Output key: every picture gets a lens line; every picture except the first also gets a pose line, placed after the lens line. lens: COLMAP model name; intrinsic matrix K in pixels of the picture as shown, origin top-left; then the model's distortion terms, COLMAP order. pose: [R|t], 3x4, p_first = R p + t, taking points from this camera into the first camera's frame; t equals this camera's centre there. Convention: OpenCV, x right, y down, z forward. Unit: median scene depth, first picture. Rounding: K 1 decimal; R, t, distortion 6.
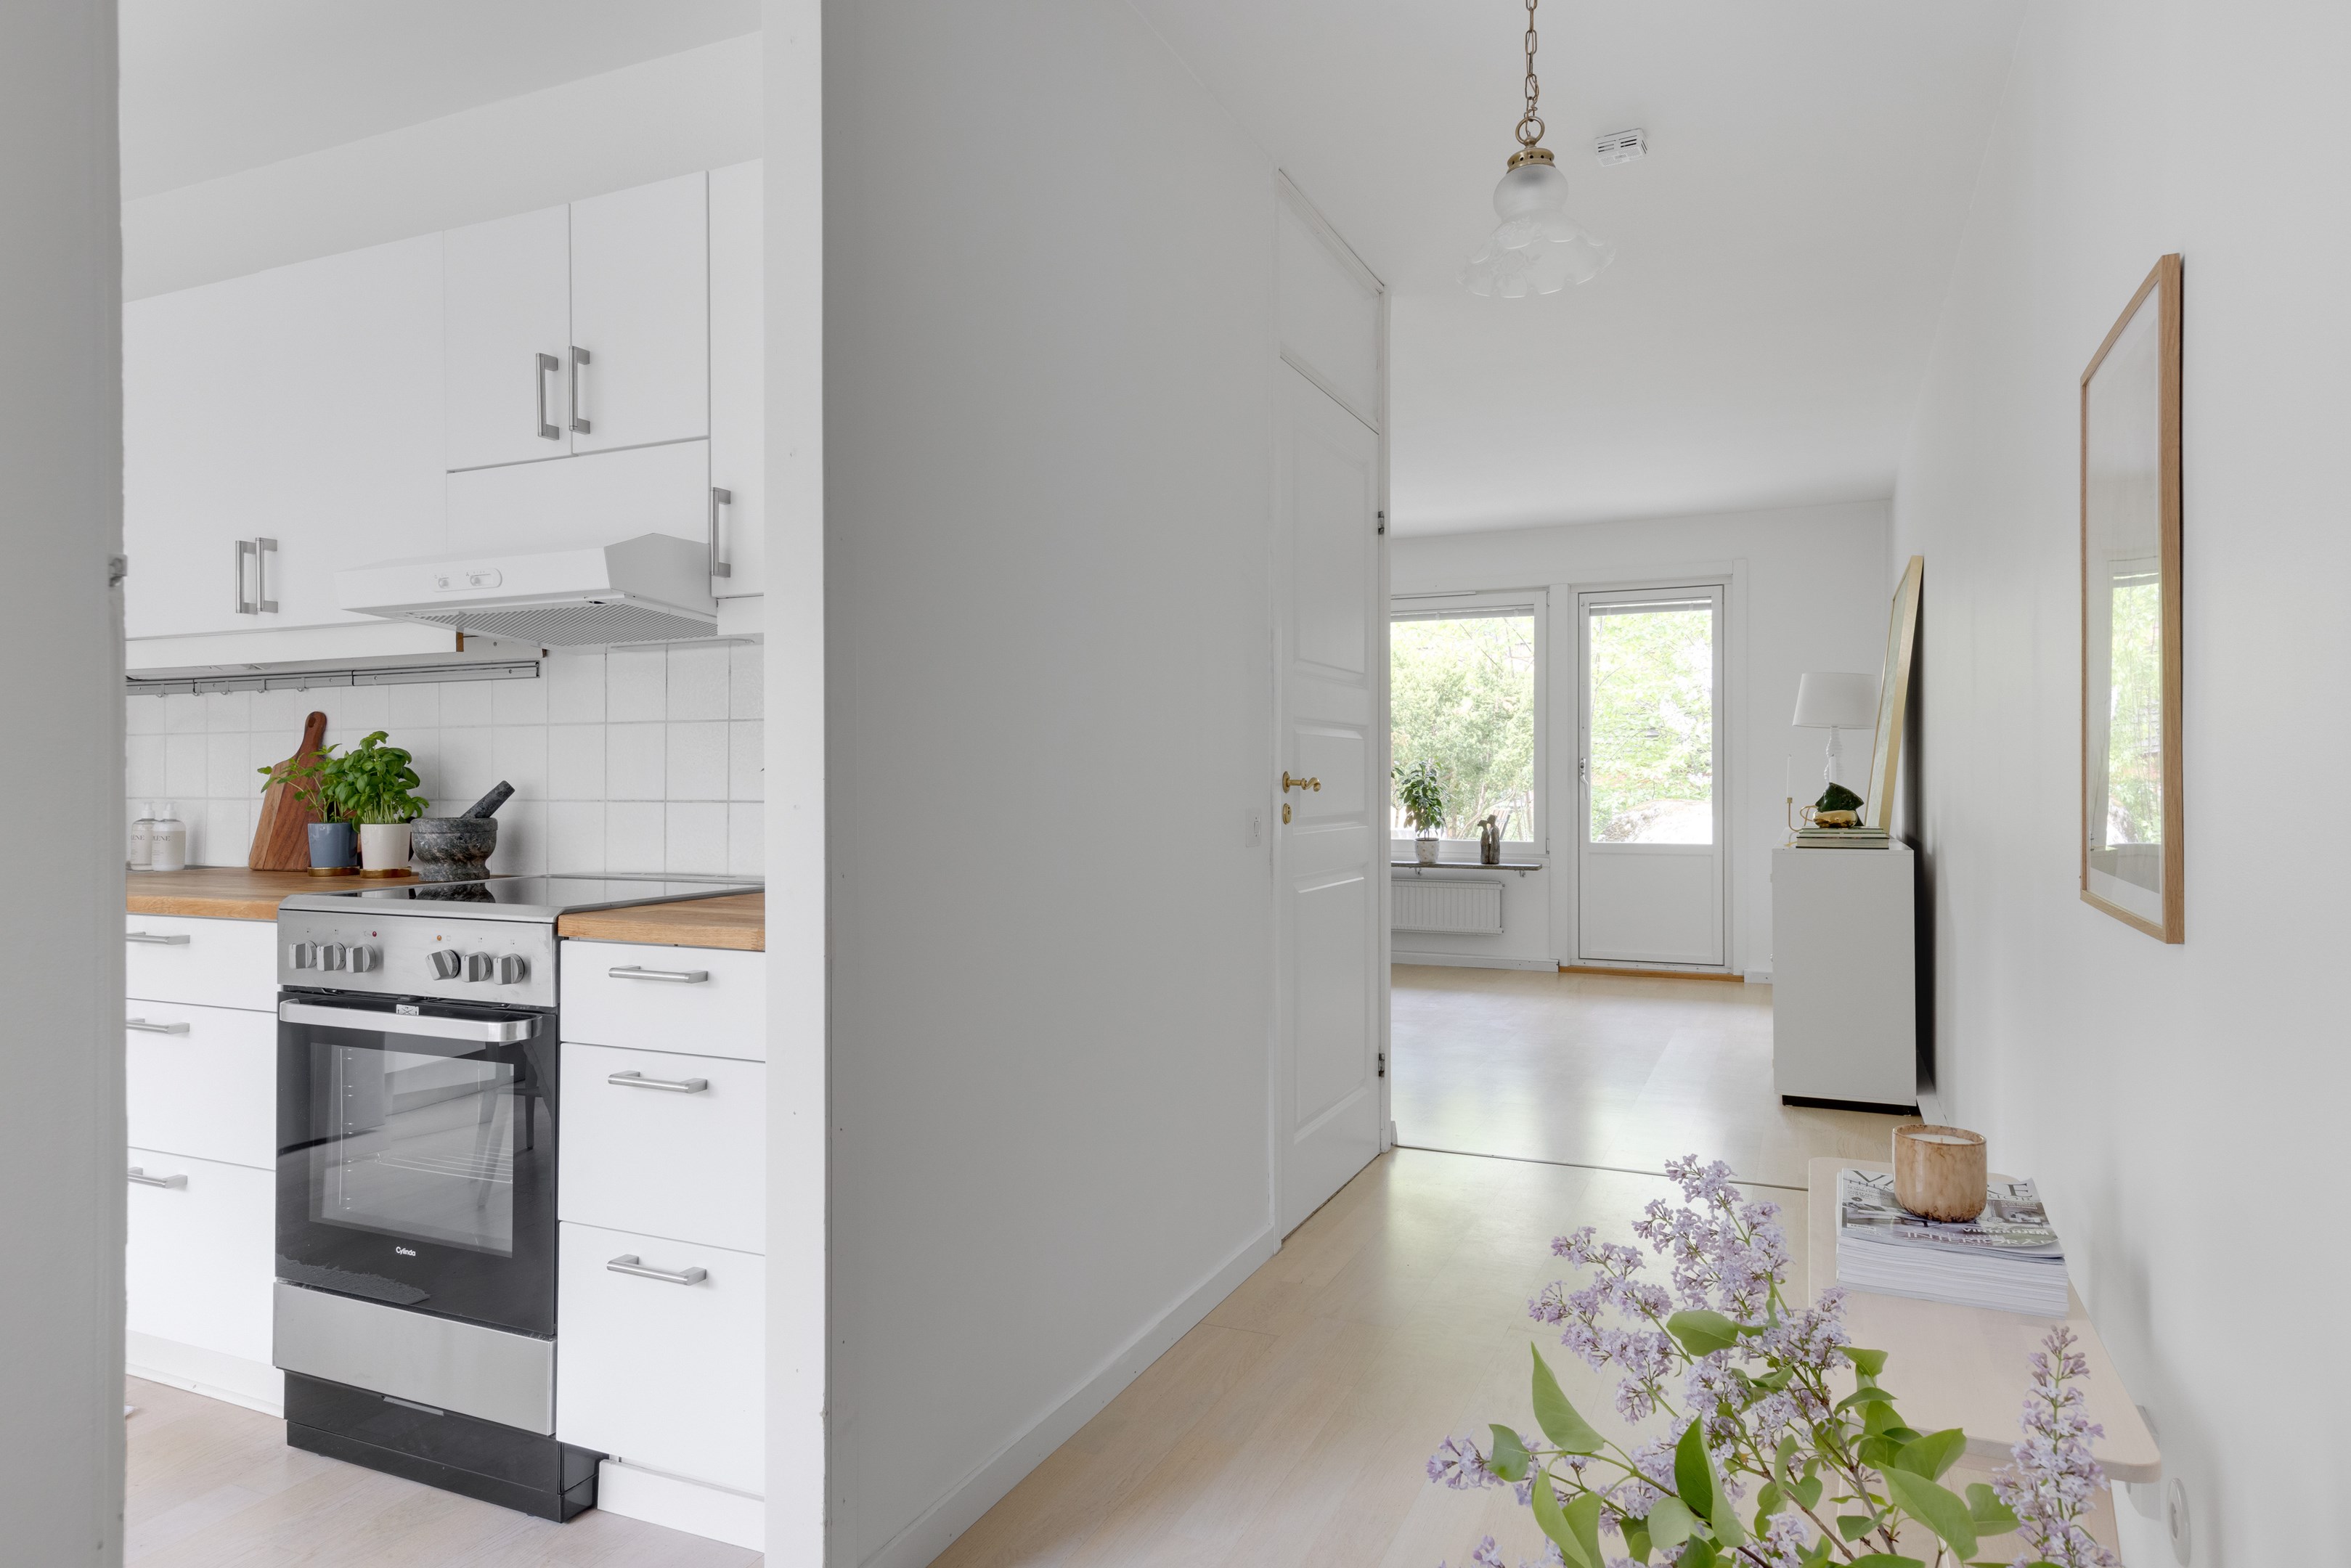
lens RADIAL K [[1441.2, 0, 1185.8], [0, 1441.2, 776.8], [0, 0, 1]] dist [0.022180, -0.006099]
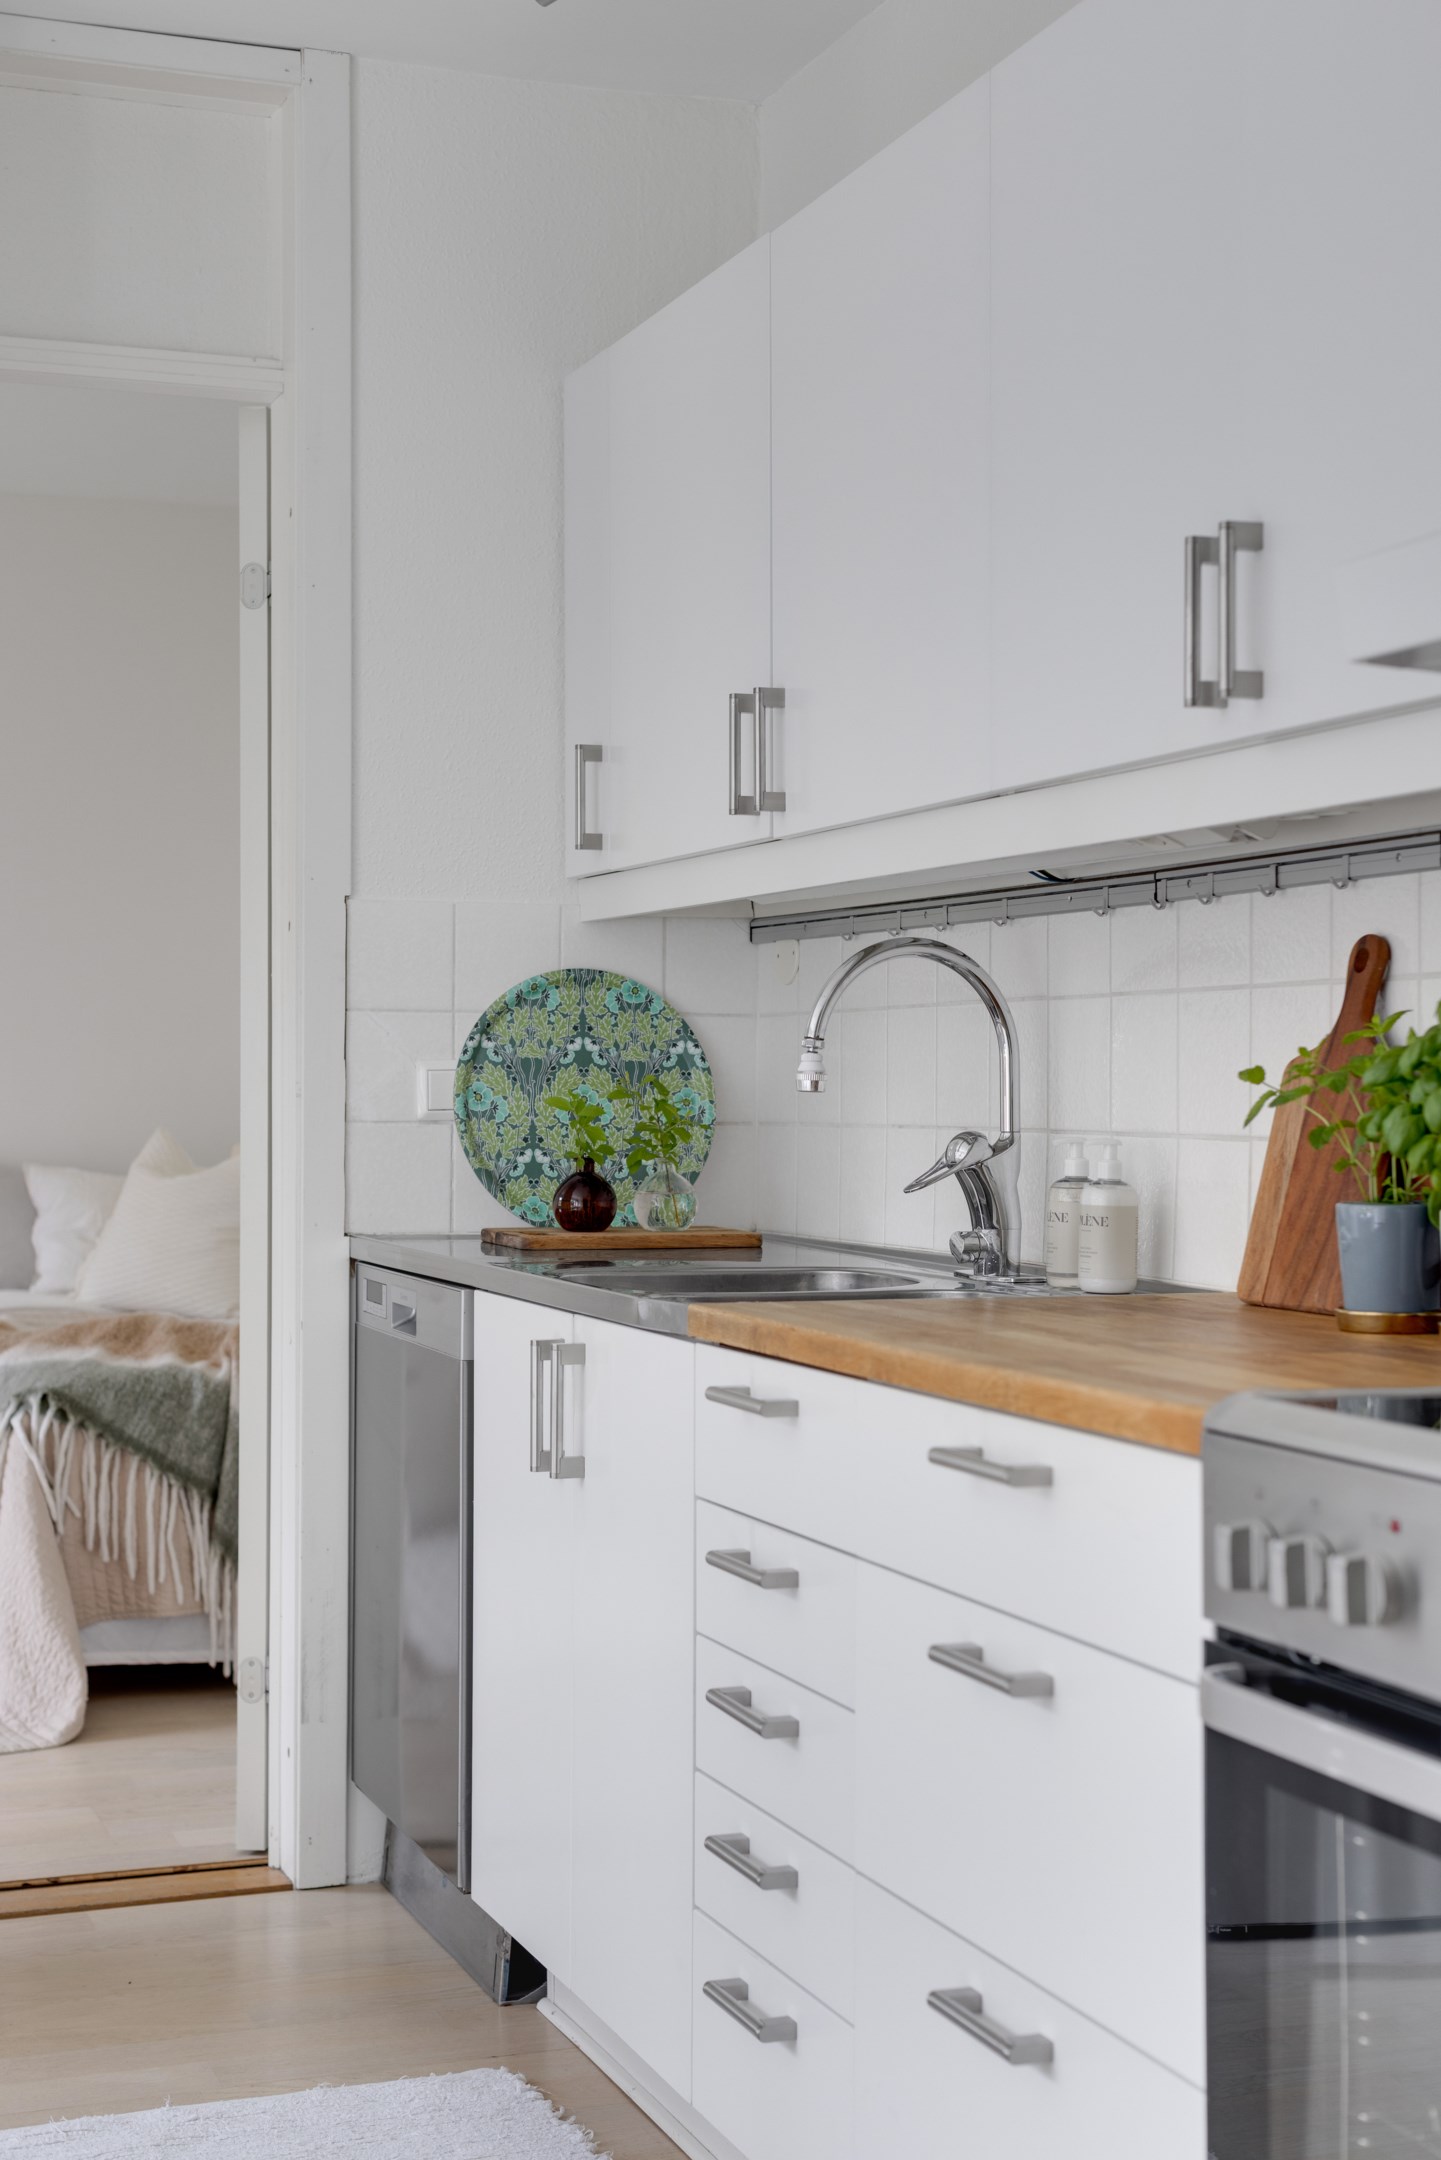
lens RADIAL K [[3081.2, 0, 720.6], [0, 3081.2, 1073.0], [0, 0, 1]] dist [0.096220, 0.000000]
pose [[0.688371, 0.001227, -0.725358, -0.085197], [-0.000887, 0.999999, 0.000849, -0.005792], [0.725359, 0.000058, 0.688371, 0.267161]]
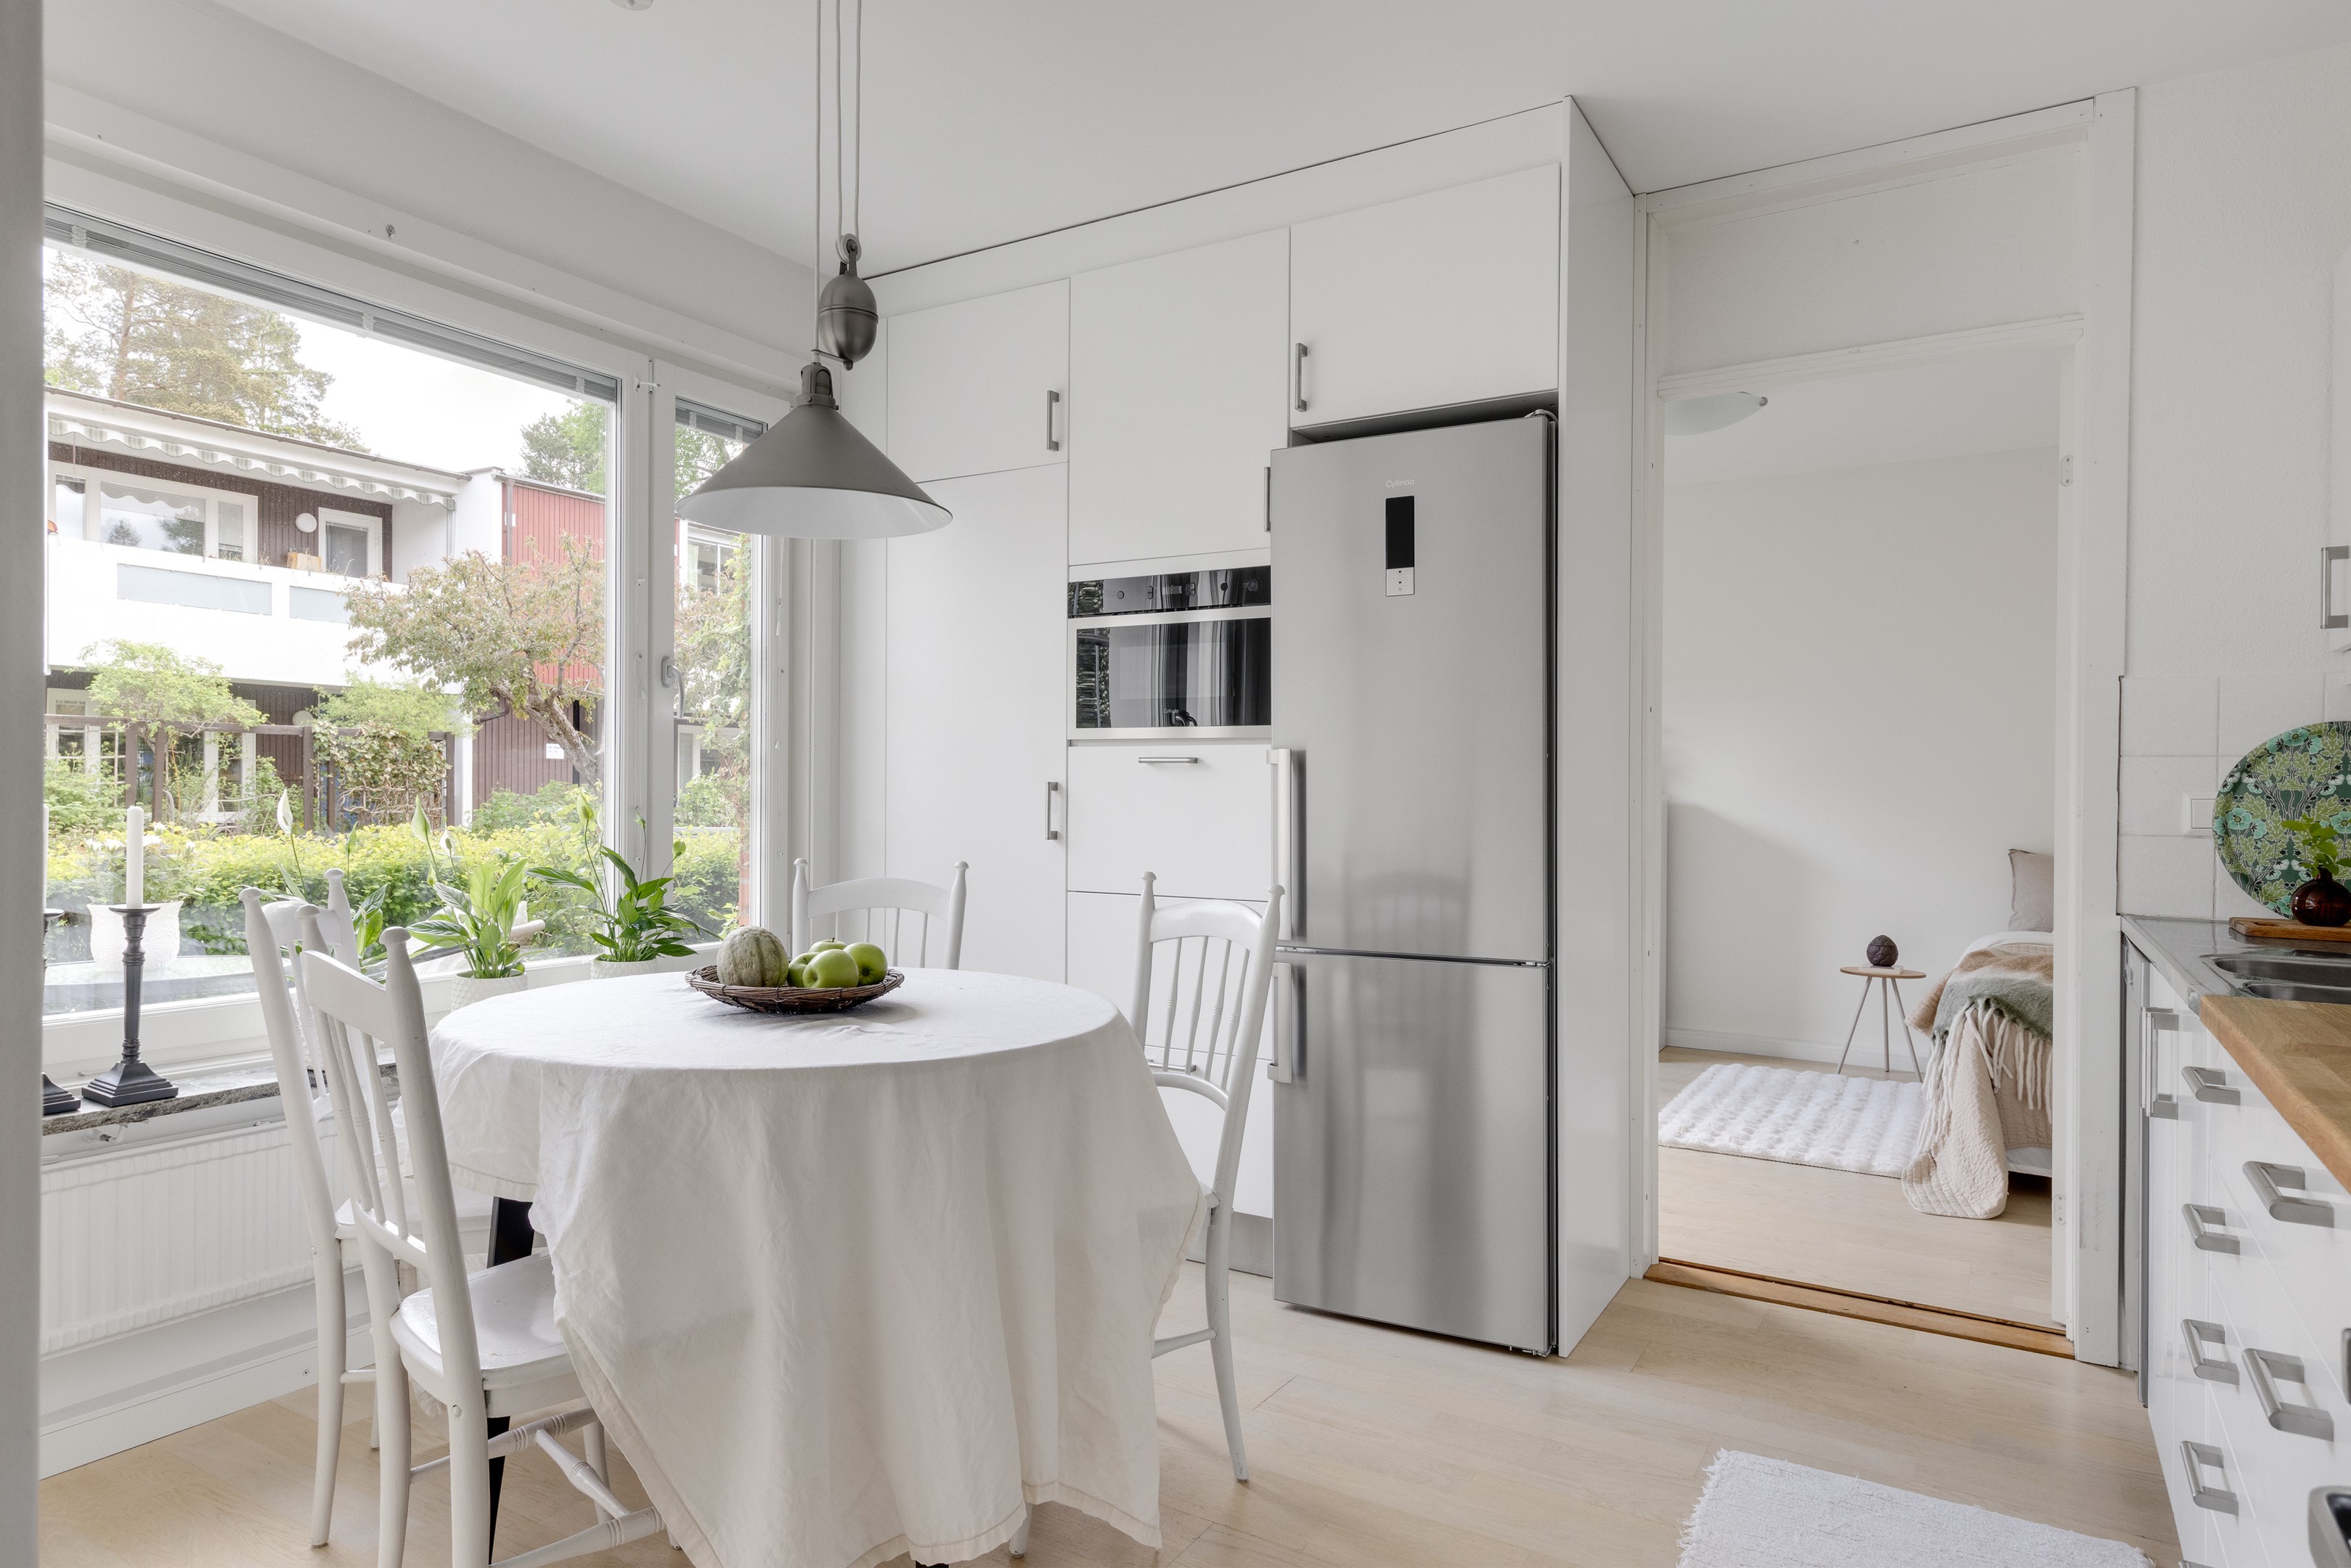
lens RADIAL K [[1441.2, 0, 1137.2], [0, 1441.2, 786.0], [0, 0, 1]] dist [0.022180, -0.006099]
pose [[-0.162786, -0.002685, -0.986658, -0.183126], [-0.007905, 0.999968, -0.001417, -0.007355], [0.986630, 0.007569, -0.162802, 0.620385]]
